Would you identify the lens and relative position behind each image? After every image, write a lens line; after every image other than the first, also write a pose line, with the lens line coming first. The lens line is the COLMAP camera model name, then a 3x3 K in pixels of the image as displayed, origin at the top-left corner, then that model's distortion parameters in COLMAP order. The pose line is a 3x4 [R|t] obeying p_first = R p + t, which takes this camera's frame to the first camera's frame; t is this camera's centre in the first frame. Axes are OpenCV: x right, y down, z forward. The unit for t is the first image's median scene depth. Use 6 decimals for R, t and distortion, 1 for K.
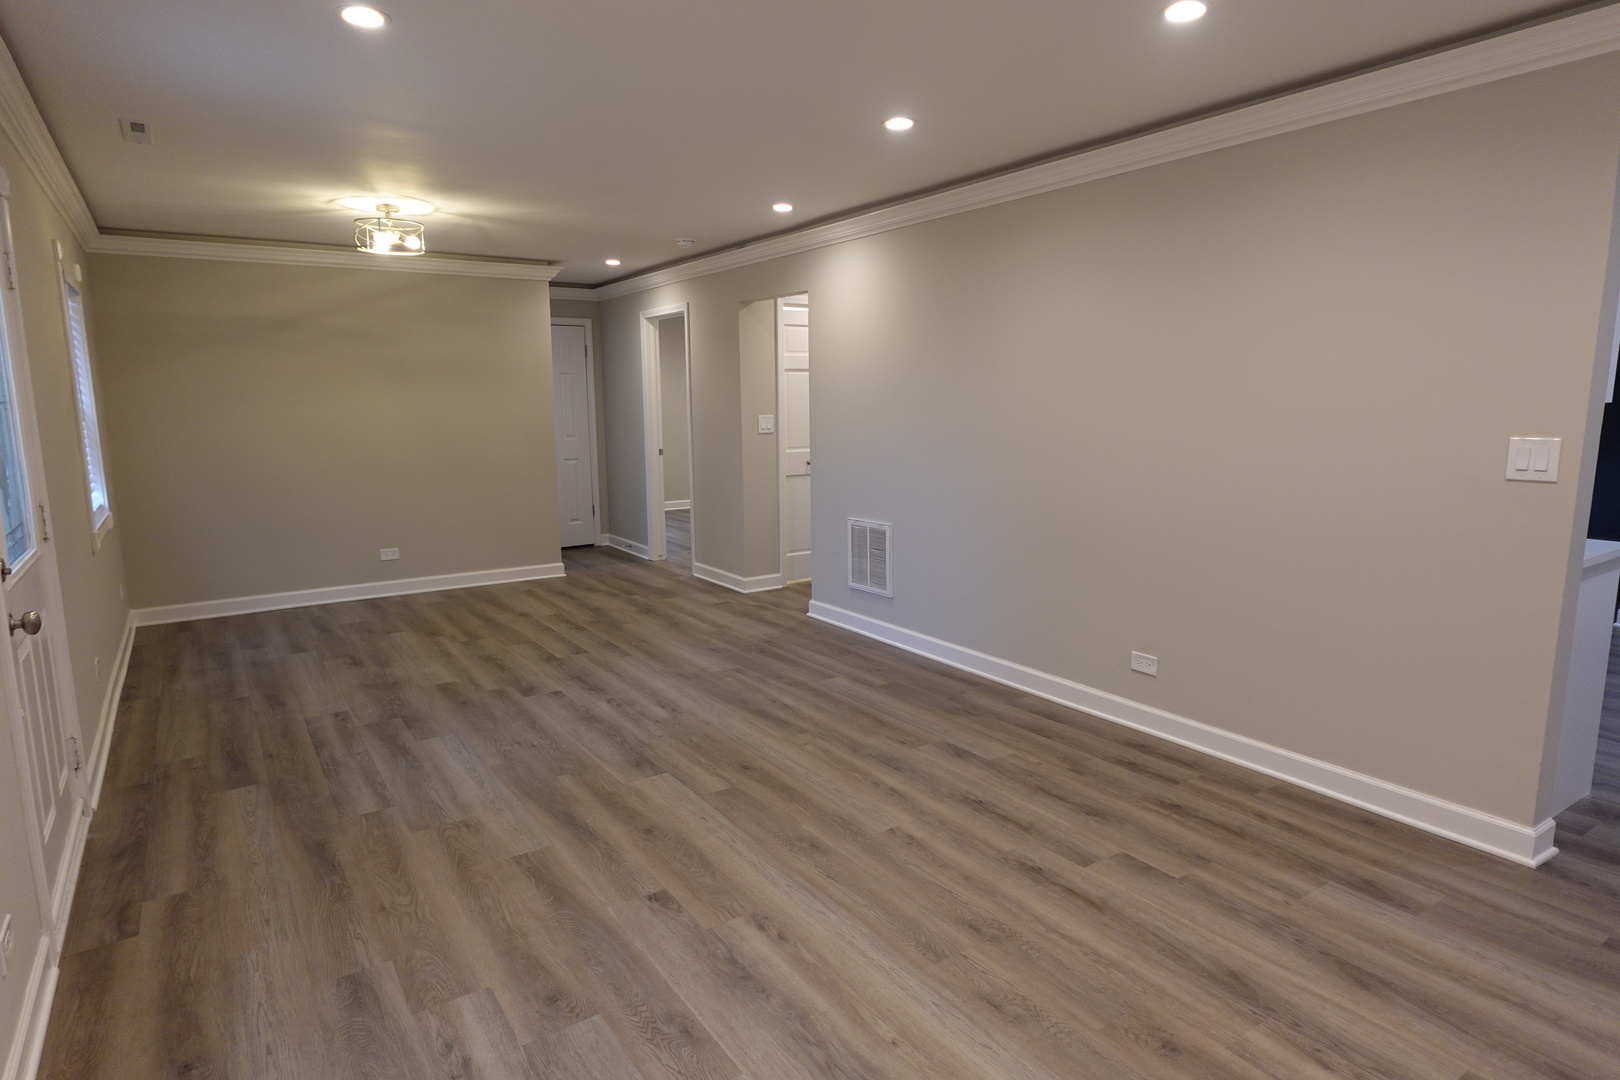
lens RADIAL K [[915.9, 0, 812.3], [0, 915.9, 541.9], [0, 0, 1]] dist [-0.005711, 0.004109]
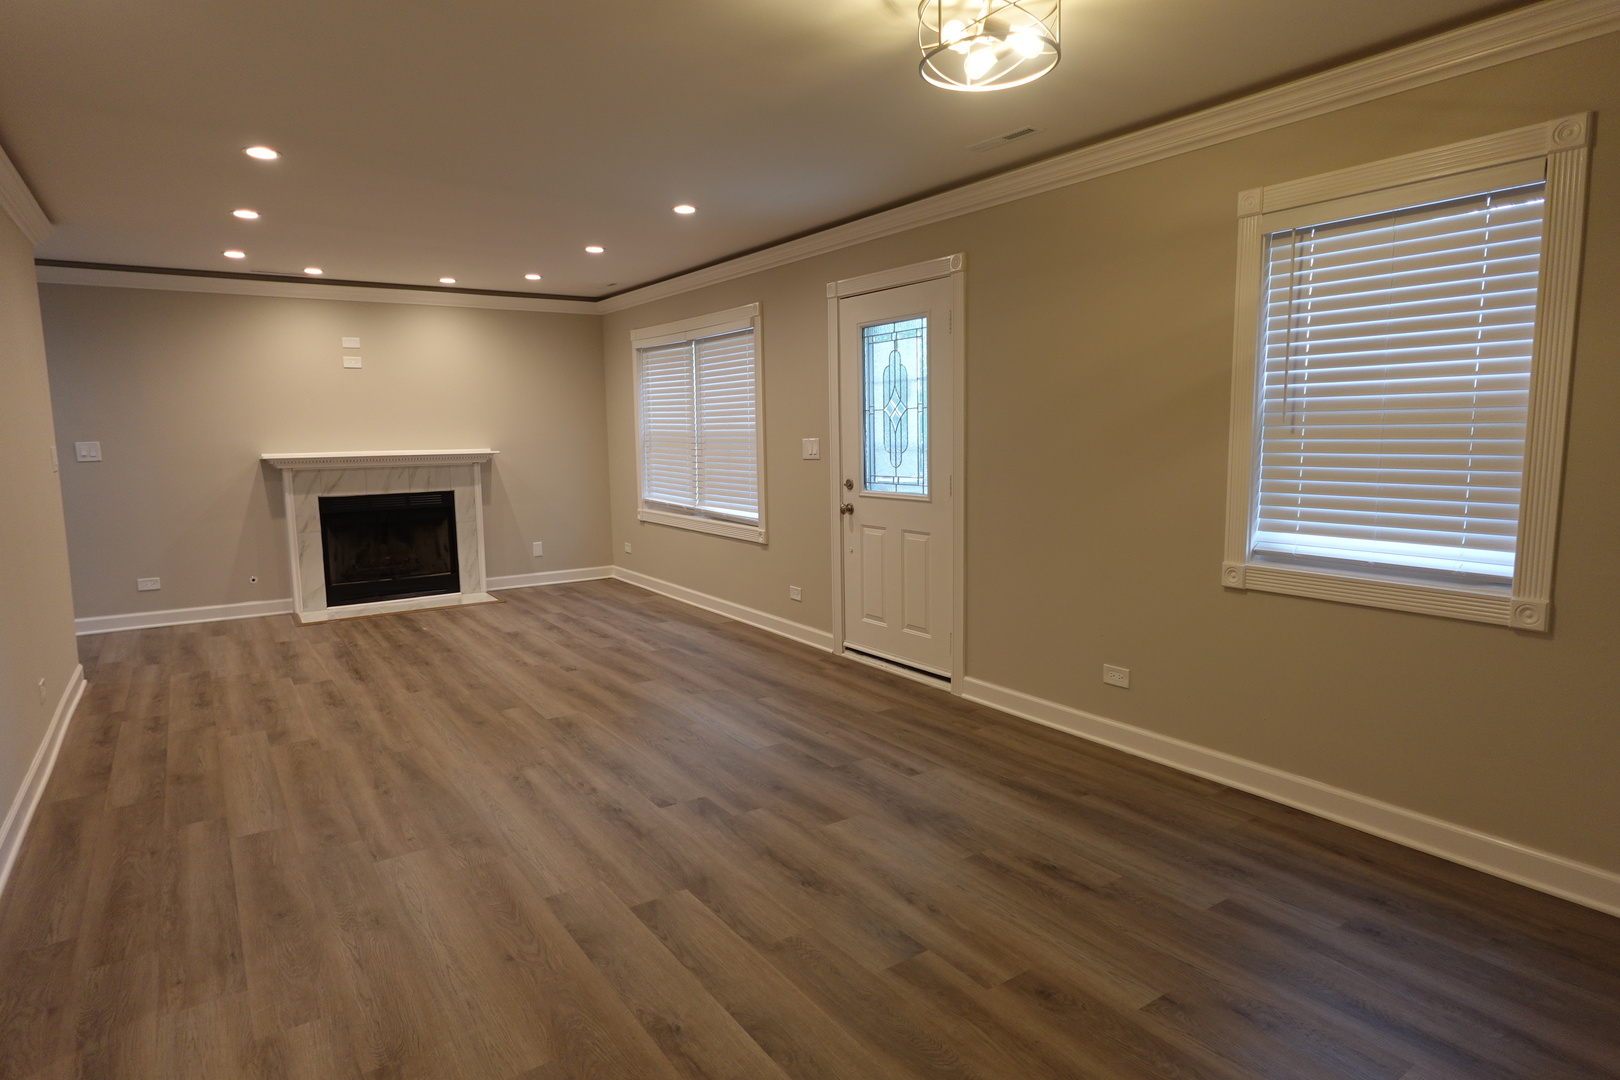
lens RADIAL K [[915.9, 0, 812.3], [0, 915.9, 541.9], [0, 0, 1]] dist [-0.005711, 0.004109]
pose [[-0.999760, 0.021405, -0.004689, -0.457721], [0.019230, 0.959637, 0.280583, -0.276642], [0.010505, 0.280425, -0.959818, 1.888936]]
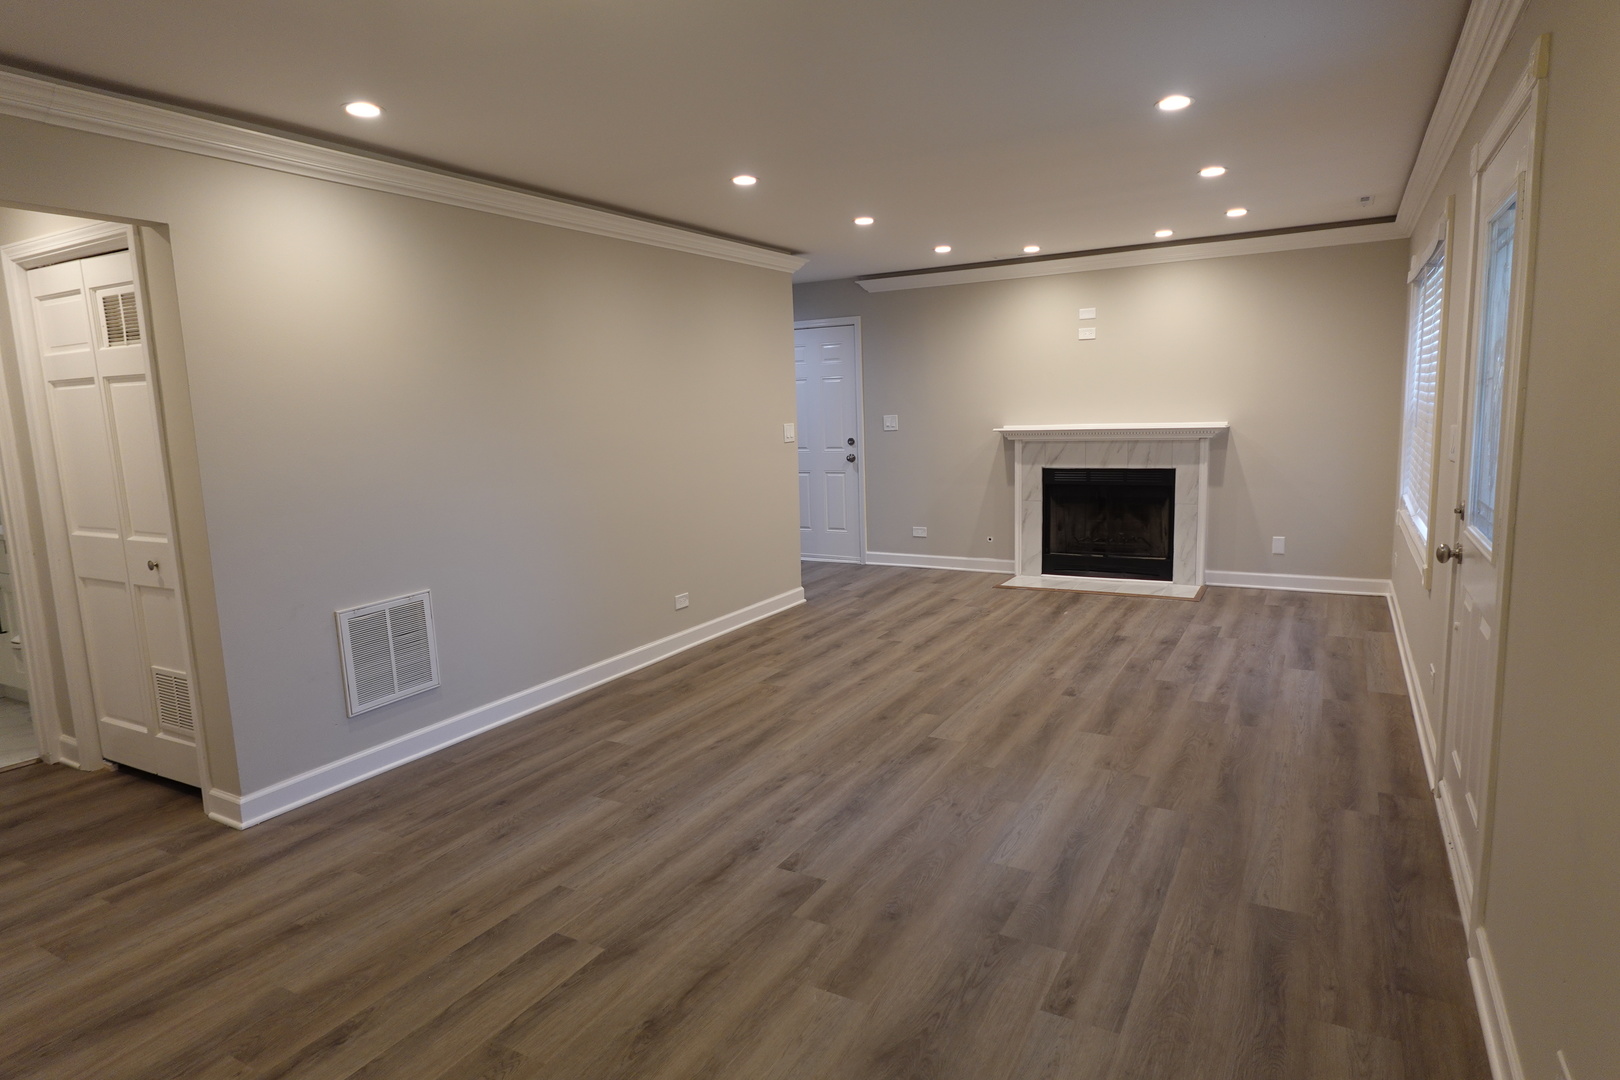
lens RADIAL K [[915.9, 0, 812.3], [0, 915.9, 541.9], [0, 0, 1]] dist [-0.005711, 0.004109]
pose [[-0.445197, -0.110376, 0.888604, -0.949013], [0.179464, 0.961240, 0.209311, -0.208647], [-0.877264, 0.252657, -0.408132, 1.361591]]
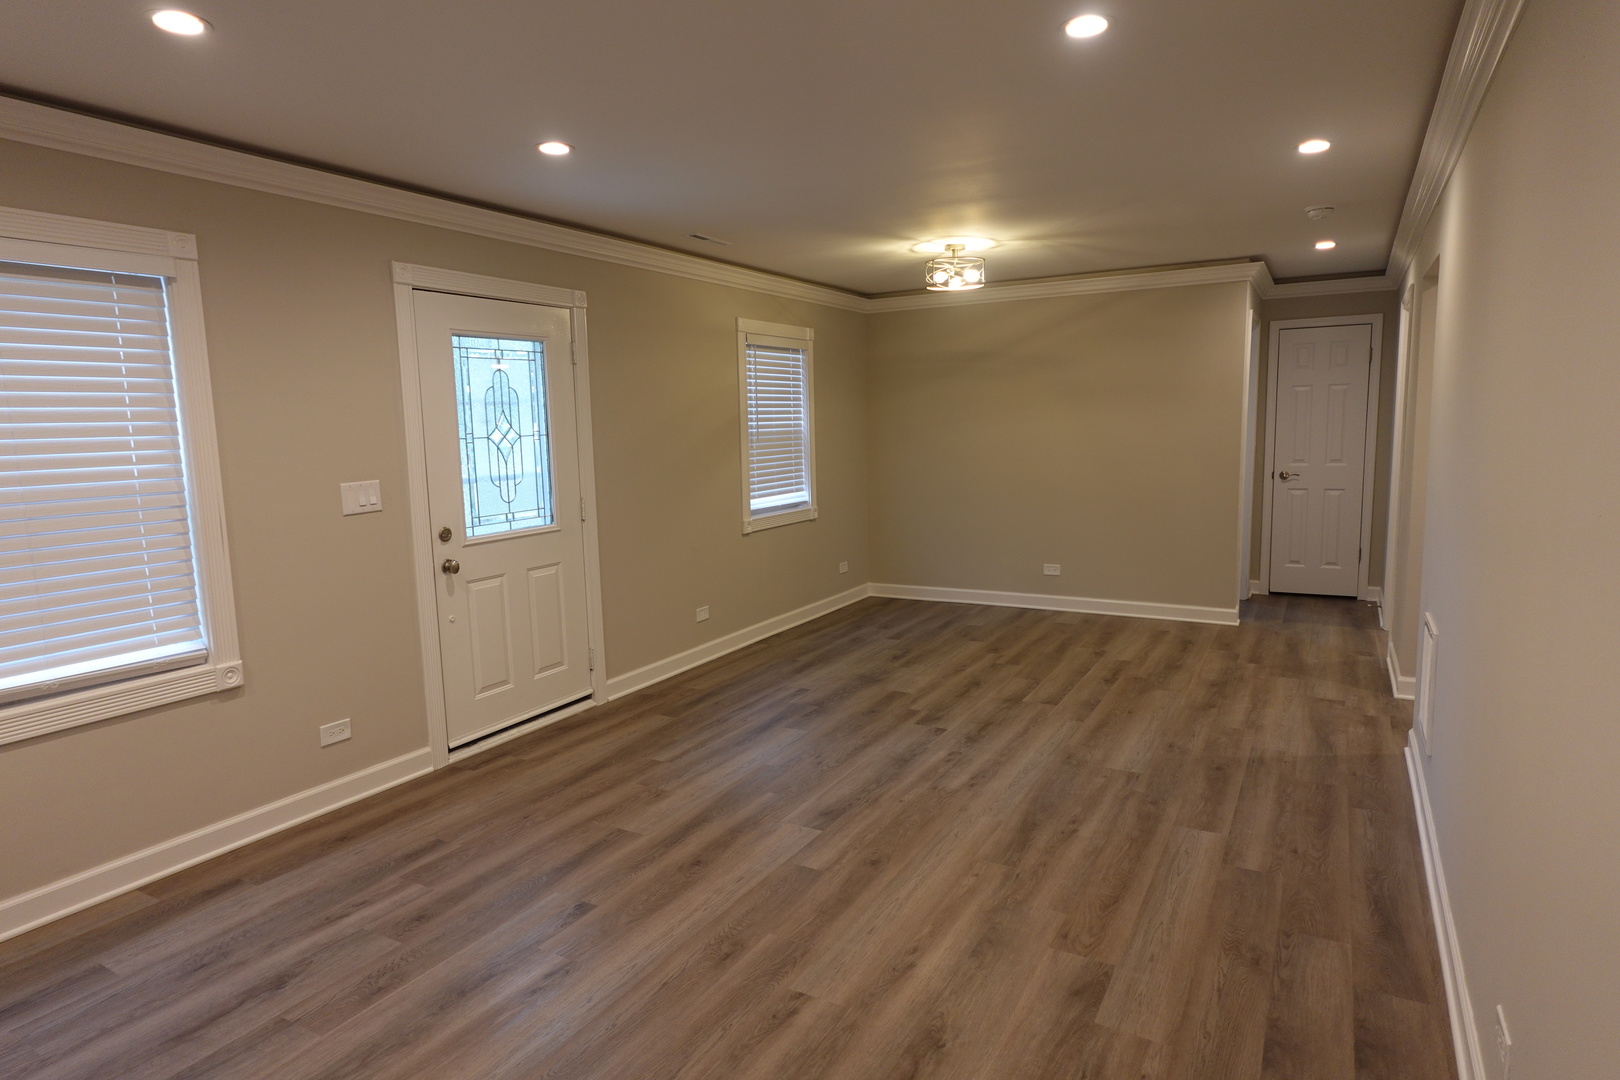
lens RADIAL K [[915.9, 0, 812.3], [0, 915.9, 541.9], [0, 0, 1]] dist [-0.005711, 0.004109]
pose [[0.444487, 0.114729, -0.888408, 0.570853], [-0.121655, 0.990307, 0.067022, -0.092236], [0.887486, 0.078289, 0.454136, 0.485934]]
